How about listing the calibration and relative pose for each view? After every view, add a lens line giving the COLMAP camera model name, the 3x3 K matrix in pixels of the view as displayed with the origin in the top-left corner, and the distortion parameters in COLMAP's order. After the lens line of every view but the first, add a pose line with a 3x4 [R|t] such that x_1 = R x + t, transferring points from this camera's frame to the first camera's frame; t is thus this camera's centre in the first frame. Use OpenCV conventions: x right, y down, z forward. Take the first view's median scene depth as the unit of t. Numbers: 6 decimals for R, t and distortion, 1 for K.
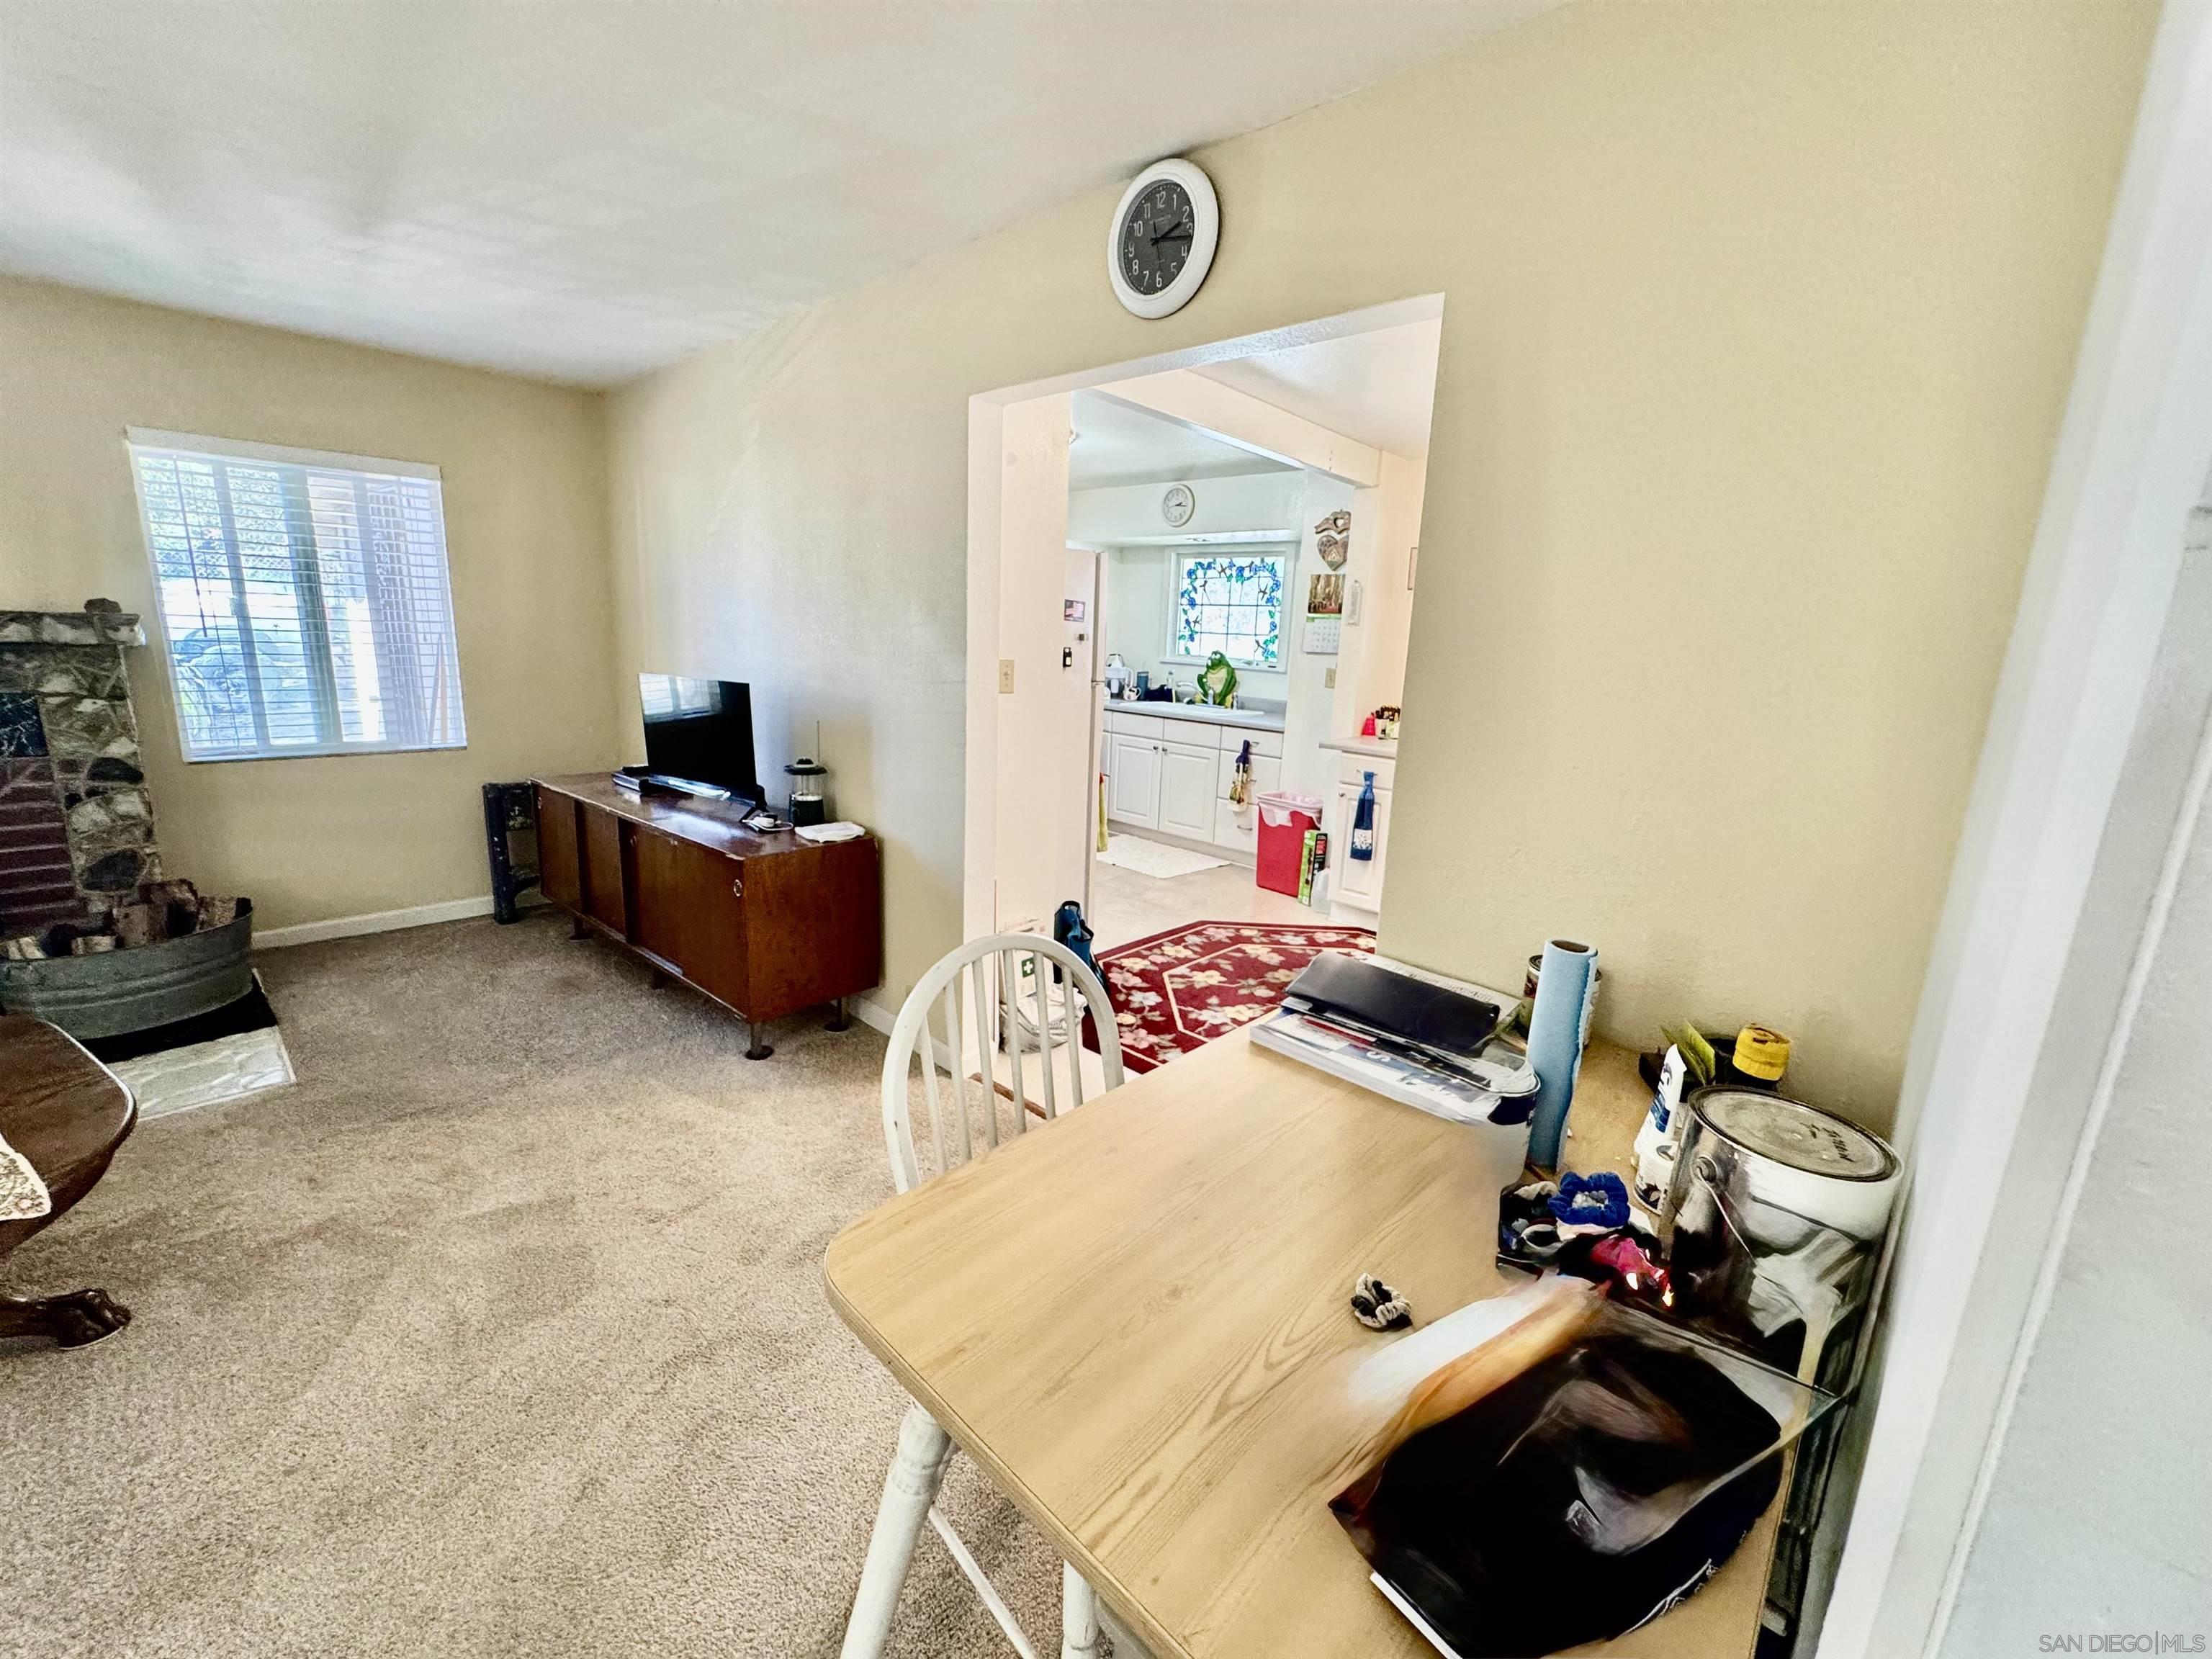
lens RADIAL K [[886.5, 0, 1102.5], [0, 886.5, 827.3], [0, 0, 1]] dist [-0.005470, 0.001464]
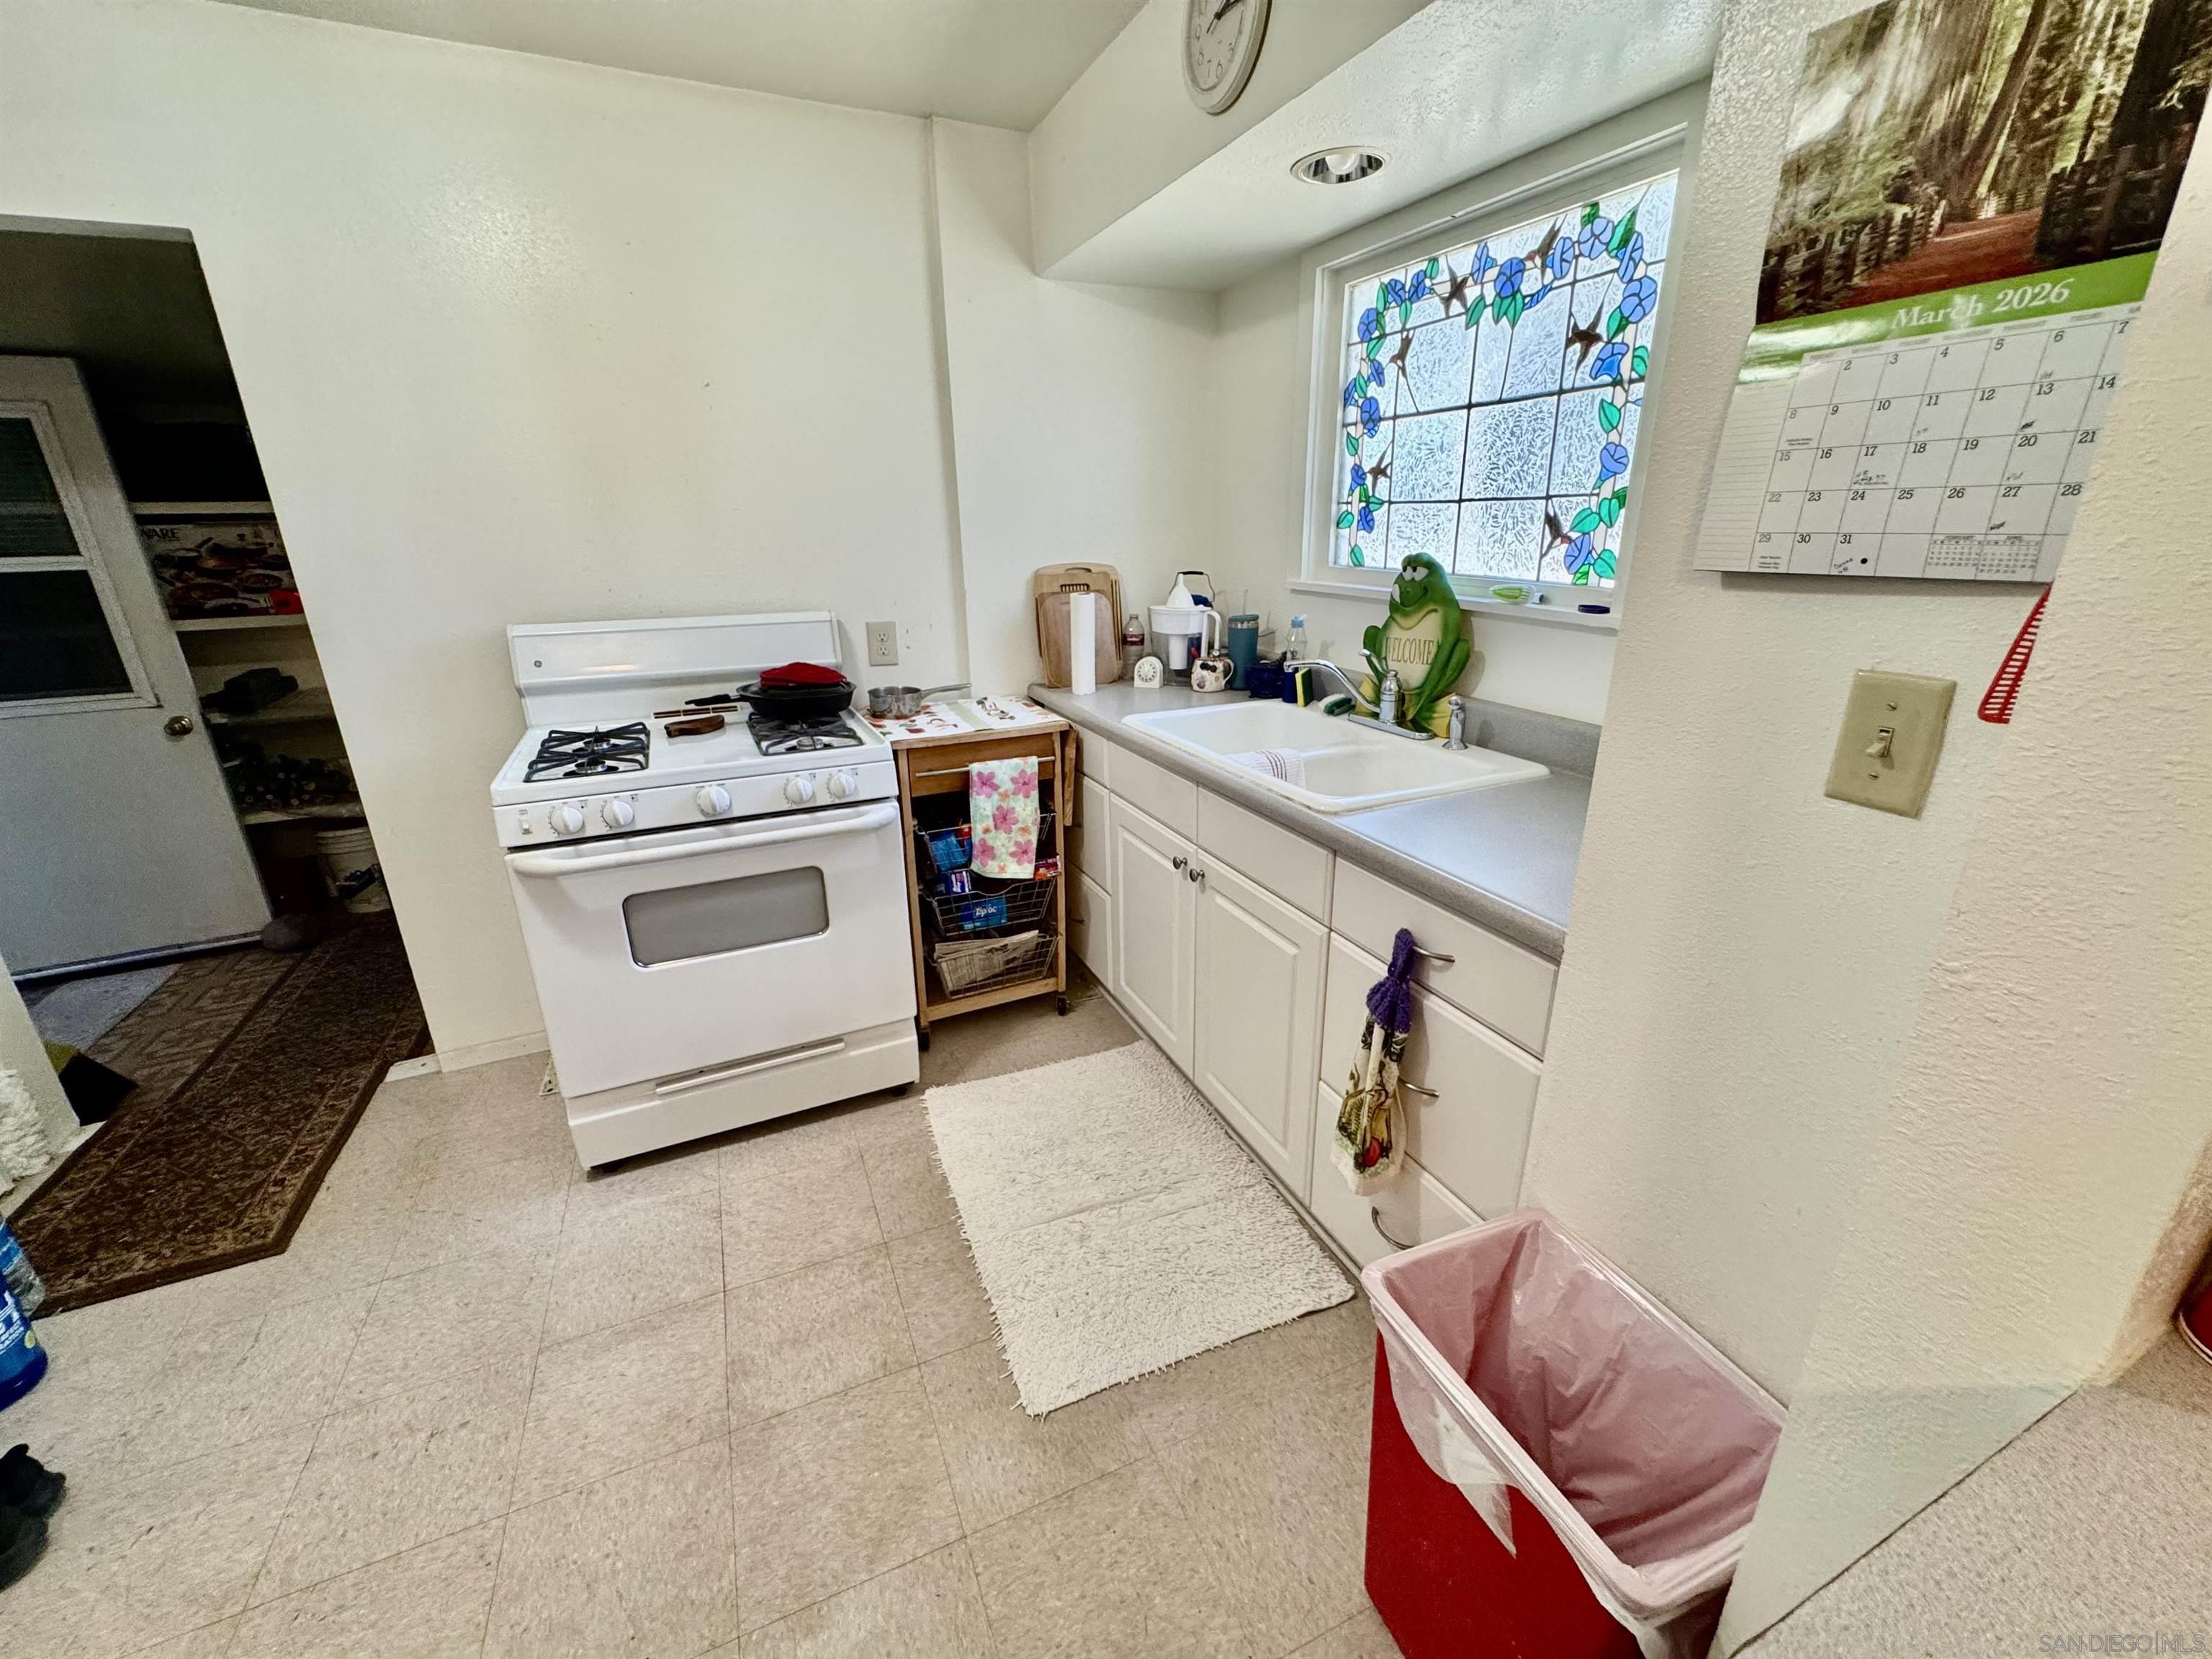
lens RADIAL K [[886.5, 0, 1102.6], [0, 886.5, 822.8], [0, 0, 1]] dist [-0.005470, 0.001464]
pose [[0.919486, 0.072890, -0.386306, 0.161476], [-0.031564, 0.993176, 0.112269, -0.140315], [0.391853, -0.091037, 0.915513, 0.674121]]
